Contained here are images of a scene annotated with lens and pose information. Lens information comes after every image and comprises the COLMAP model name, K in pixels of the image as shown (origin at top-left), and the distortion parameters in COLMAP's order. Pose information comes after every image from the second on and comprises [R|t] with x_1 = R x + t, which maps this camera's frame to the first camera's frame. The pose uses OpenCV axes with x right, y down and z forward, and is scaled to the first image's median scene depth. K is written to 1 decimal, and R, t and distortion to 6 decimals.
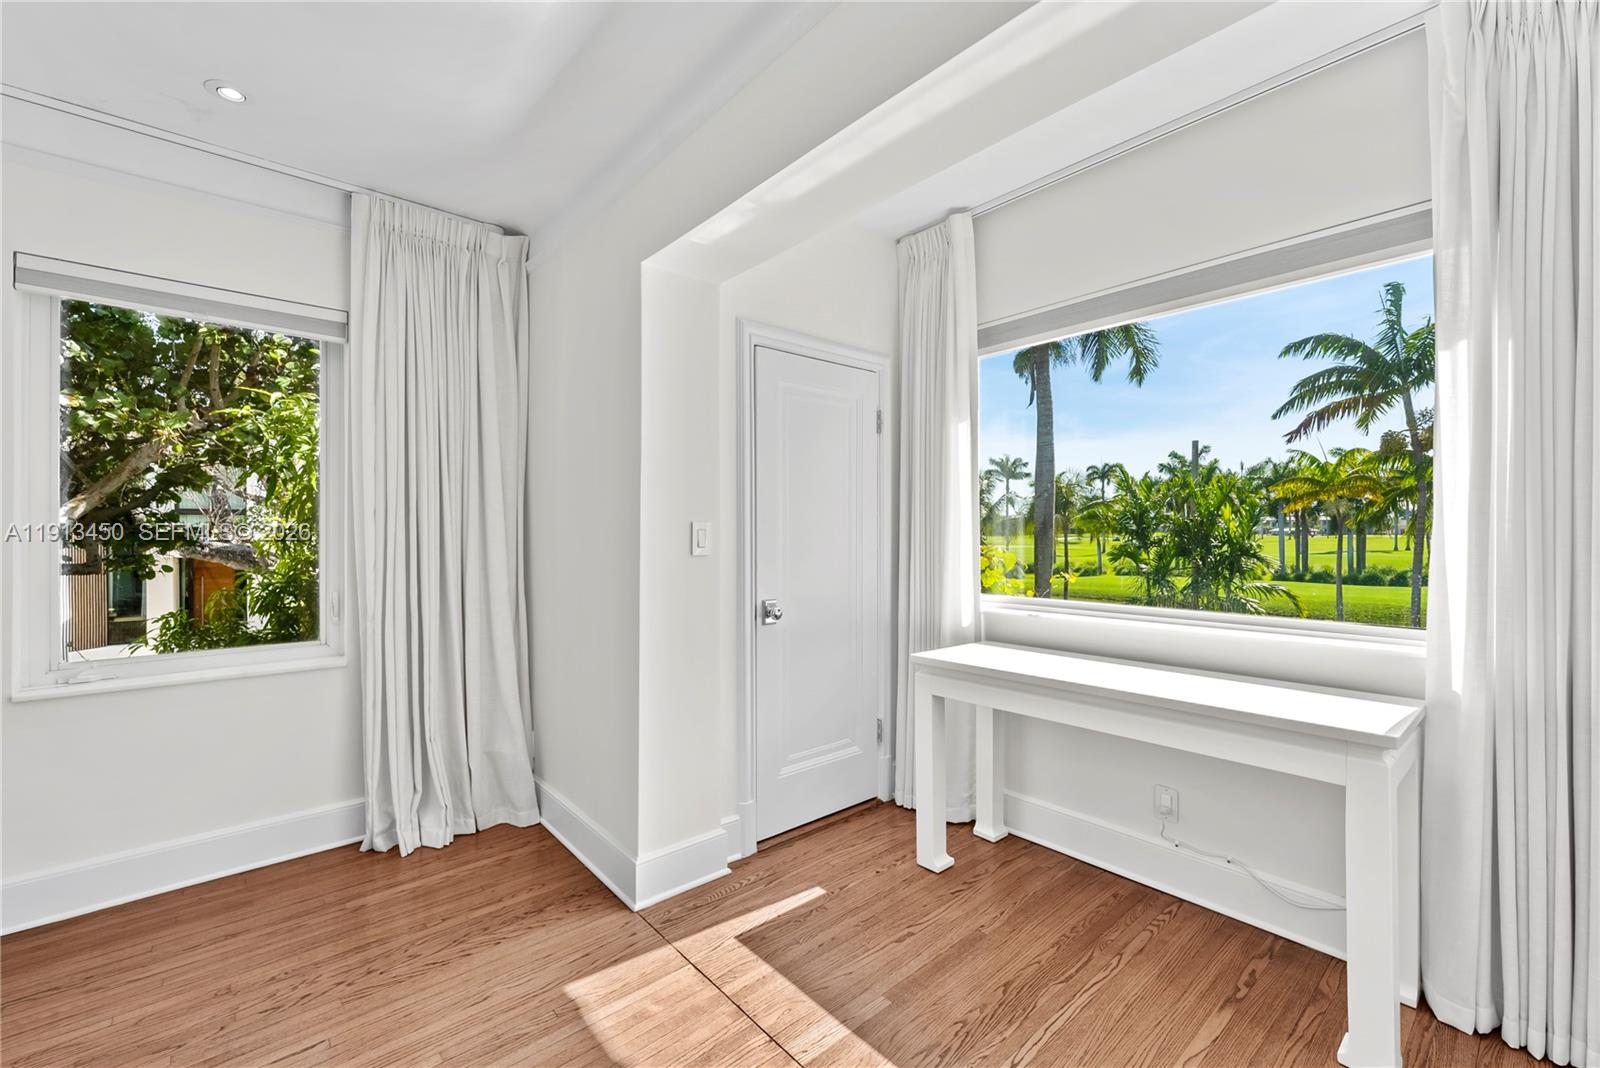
lens RADIAL K [[684.2, 0, 798.5], [0, 684.2, 536.2], [0, 0, 1]] dist [0.002206, 0.000151]
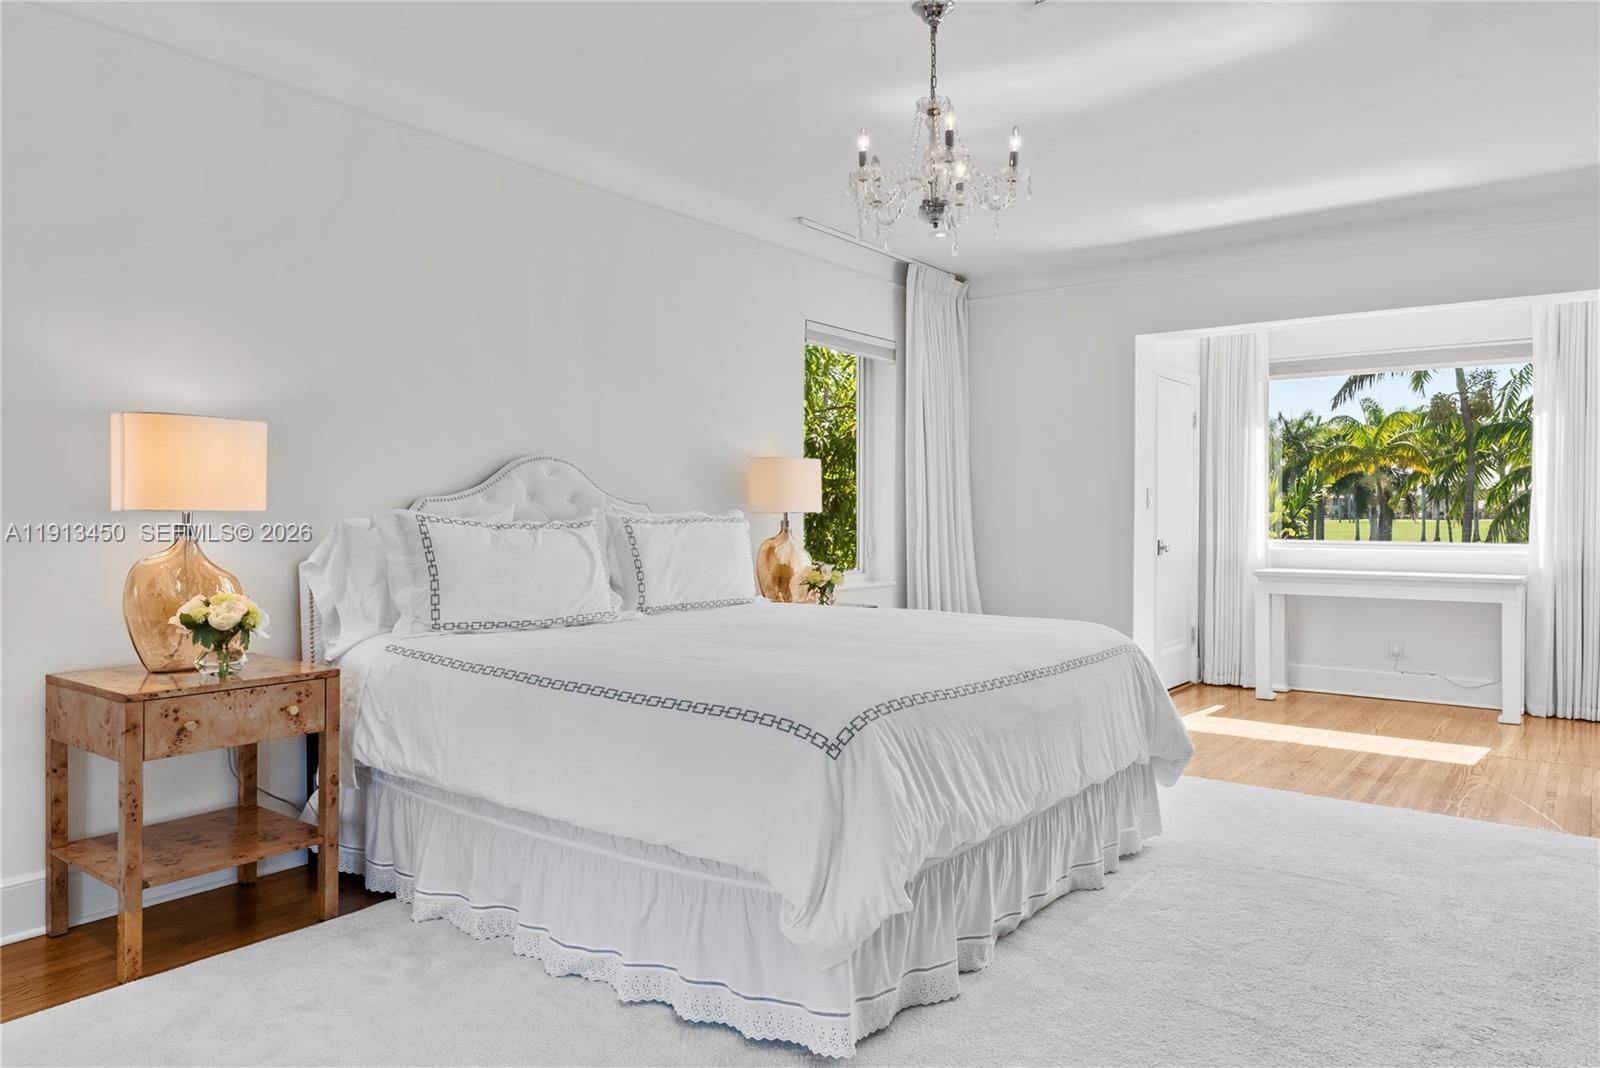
lens RADIAL K [[1104.7, 0, 800.1], [0, 1104.7, 528.8], [0, 0, 1]] dist [0.002803, 0.000892]
pose [[0.978854, 0.003155, 0.204537, -1.257359], [-0.005060, 0.999949, 0.008794, 0.048957], [-0.204499, -0.009643, 0.978819, -1.193279]]
